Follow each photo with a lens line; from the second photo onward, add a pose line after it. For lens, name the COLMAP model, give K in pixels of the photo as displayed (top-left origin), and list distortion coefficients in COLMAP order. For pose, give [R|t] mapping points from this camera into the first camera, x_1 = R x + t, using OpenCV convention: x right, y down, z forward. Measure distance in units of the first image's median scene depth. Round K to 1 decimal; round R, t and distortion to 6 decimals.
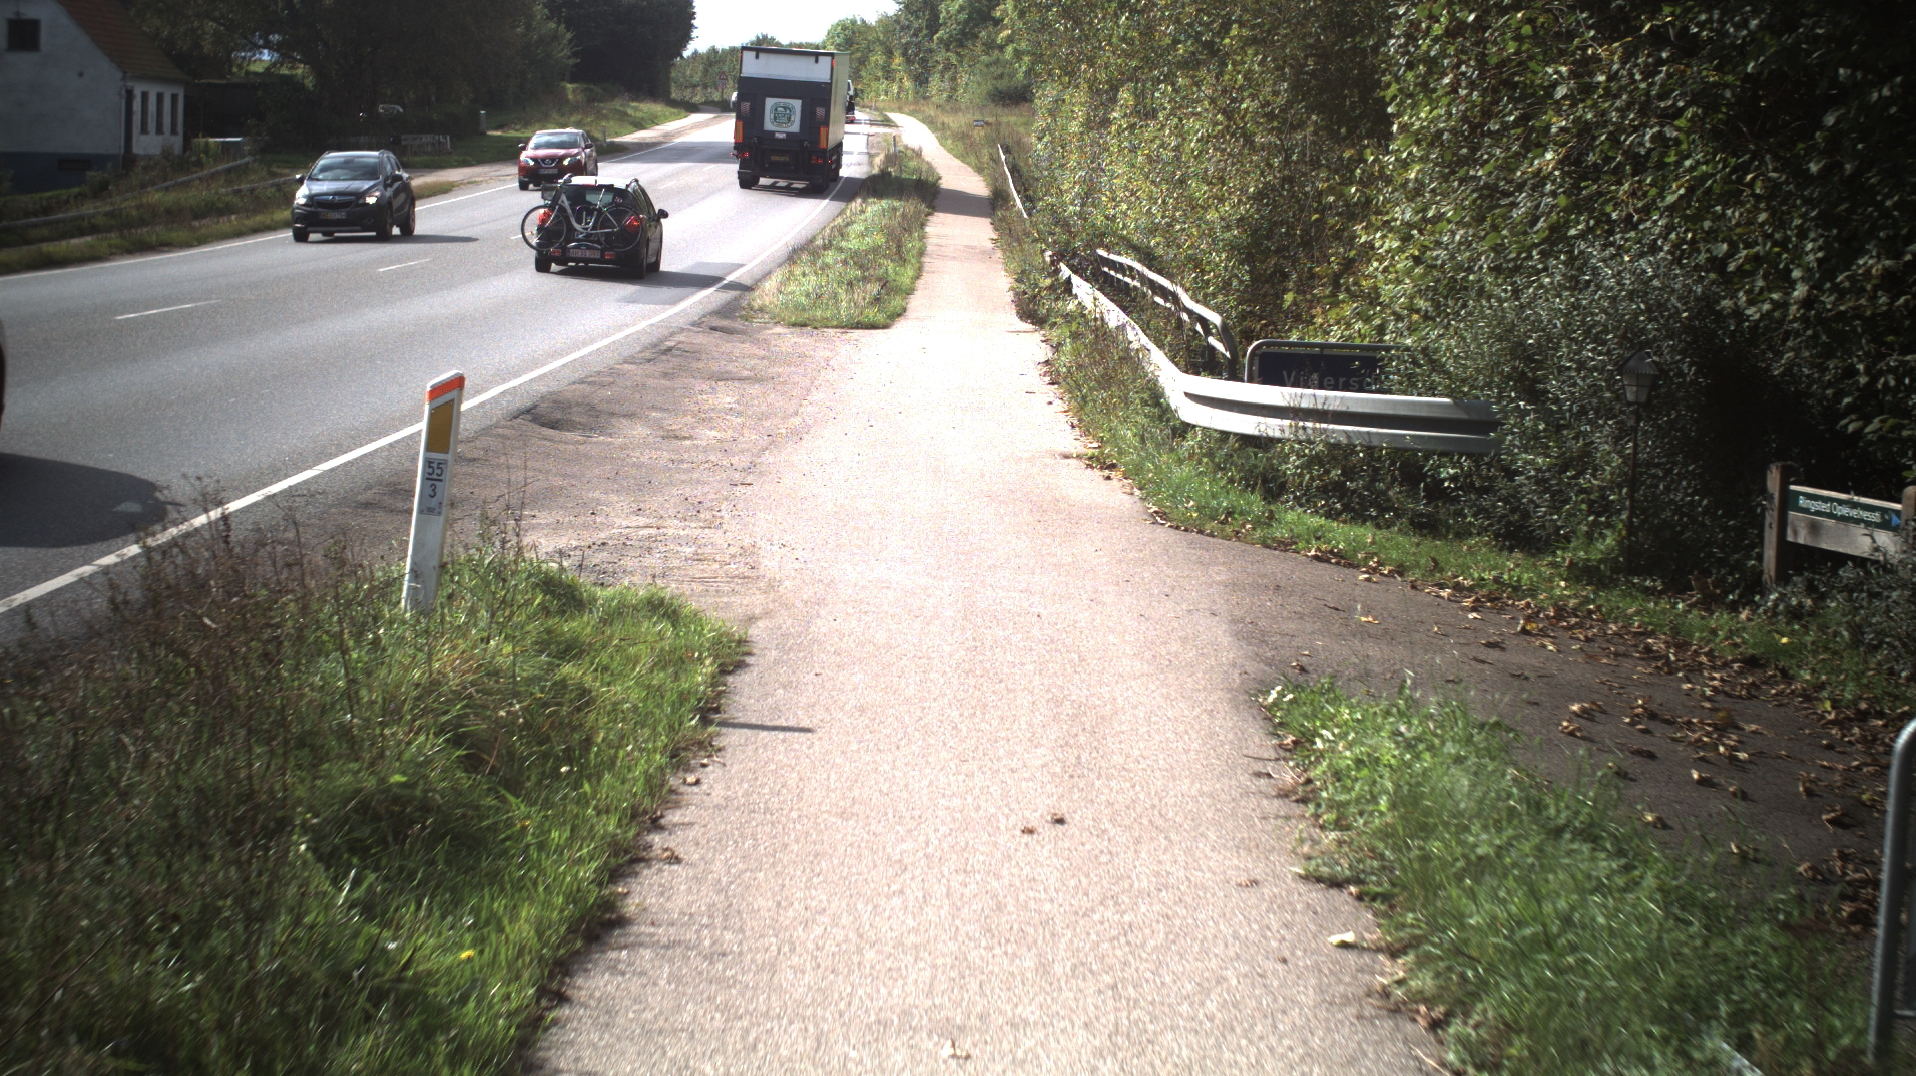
lens RADIAL K [[3844.2, 0, 964.0], [0, 3844.2, 545.6], [0, 0, 1]] dist [-0.266099, 0.000000]
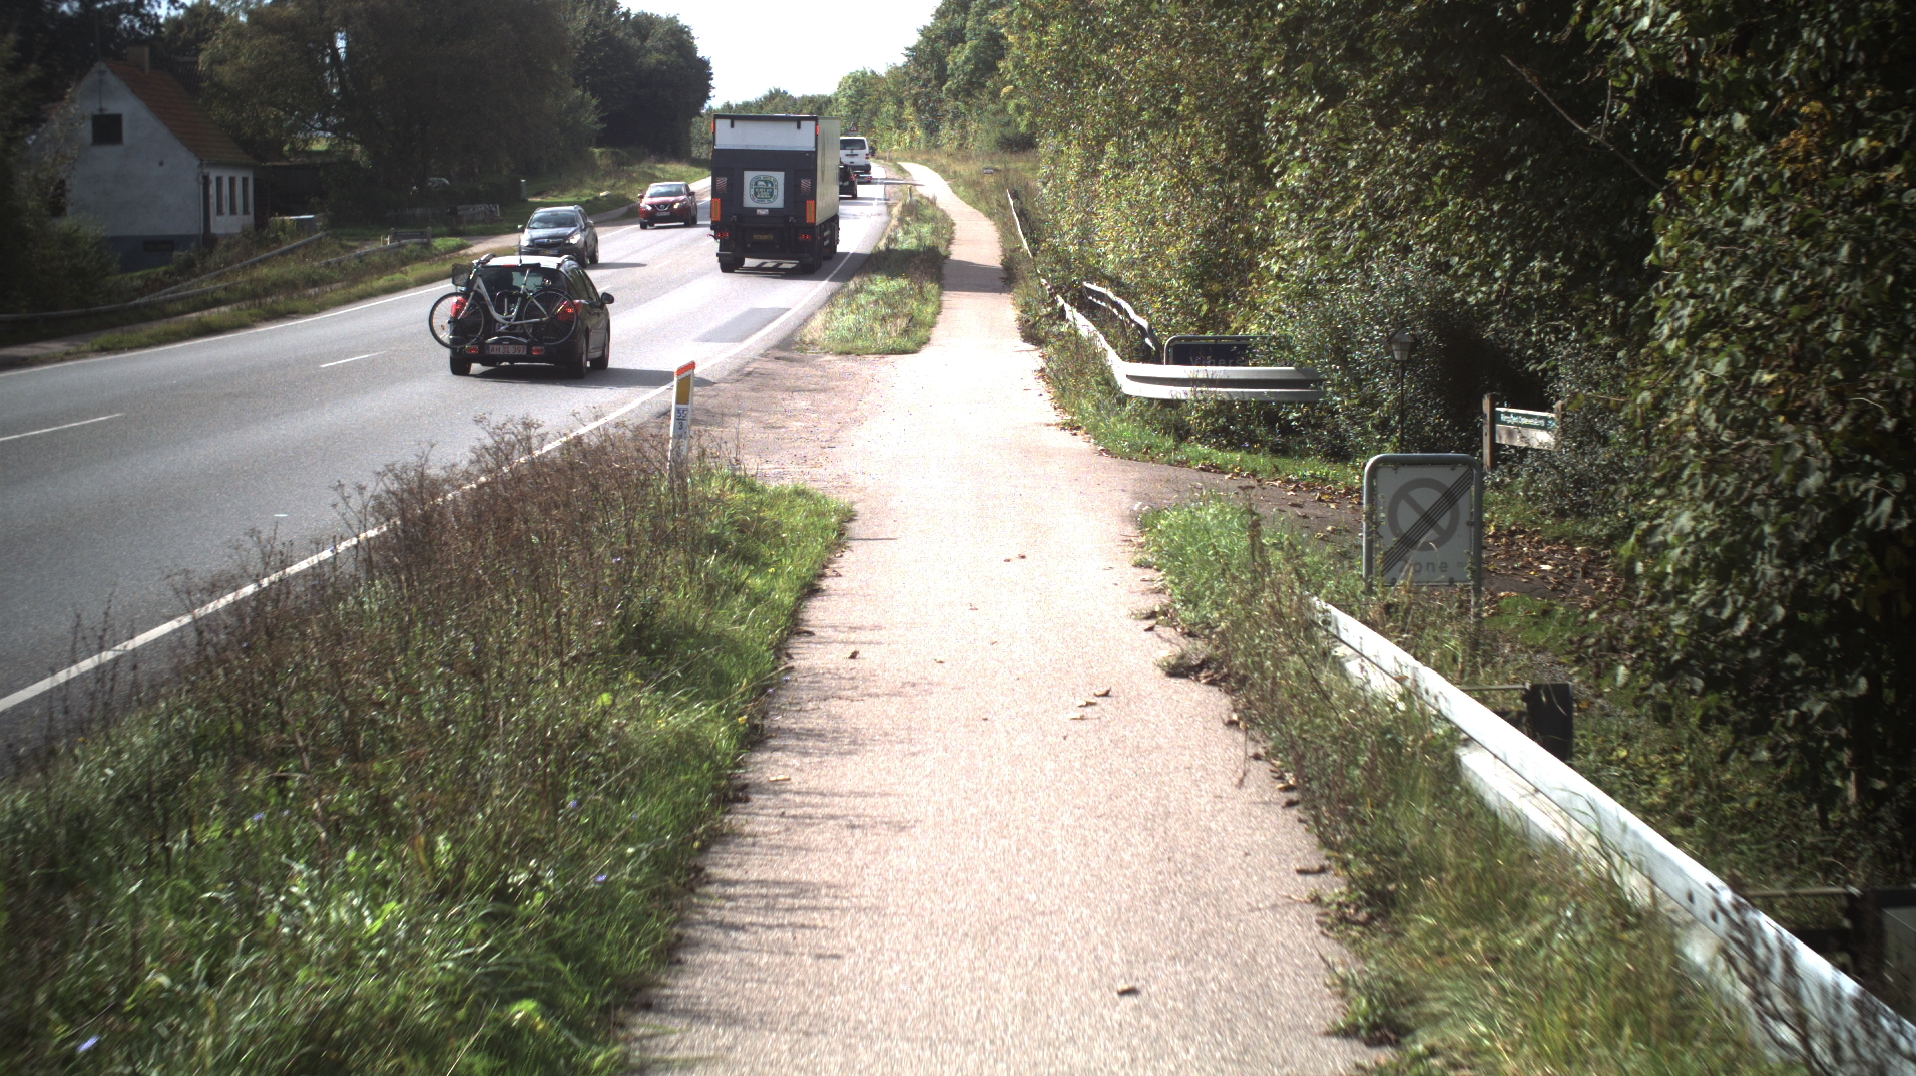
lens RADIAL K [[3844.2, 0, 955.9], [0, 3844.2, 541.6], [0, 0, 1]] dist [-0.266099, 0.000000]
pose [[0.999006, -0.043534, -0.009539, 0.002304], [0.043417, 0.998984, -0.012109, 0.021973], [0.010056, 0.011683, 0.999881, -0.265138]]
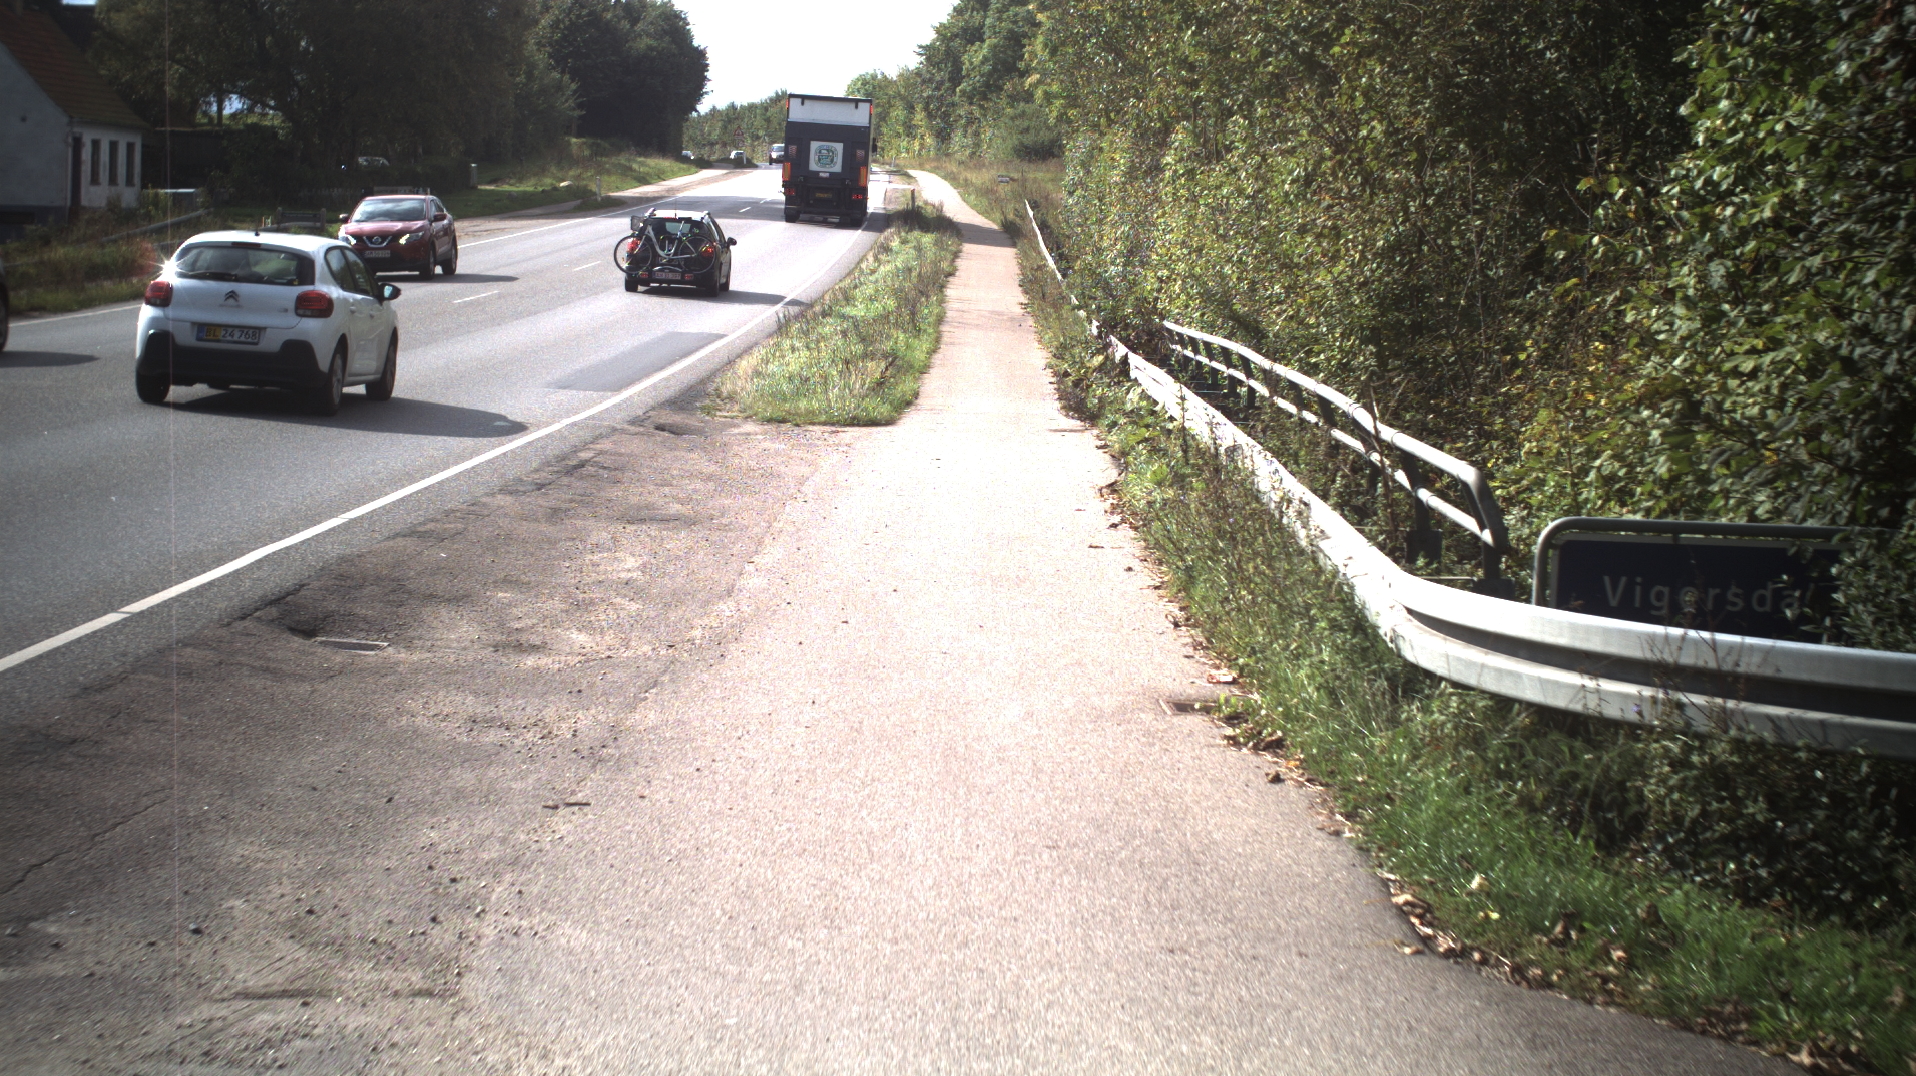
lens RADIAL K [[3844.2, 0, 951.8], [0, 3844.2, 524.5], [0, 0, 1]] dist [-0.266099, 0.000000]
pose [[0.999957, 0.002539, -0.008926, -0.001258], [-0.002728, 0.999770, -0.021257, -0.022821], [0.008870, 0.021280, 0.999734, 0.262295]]
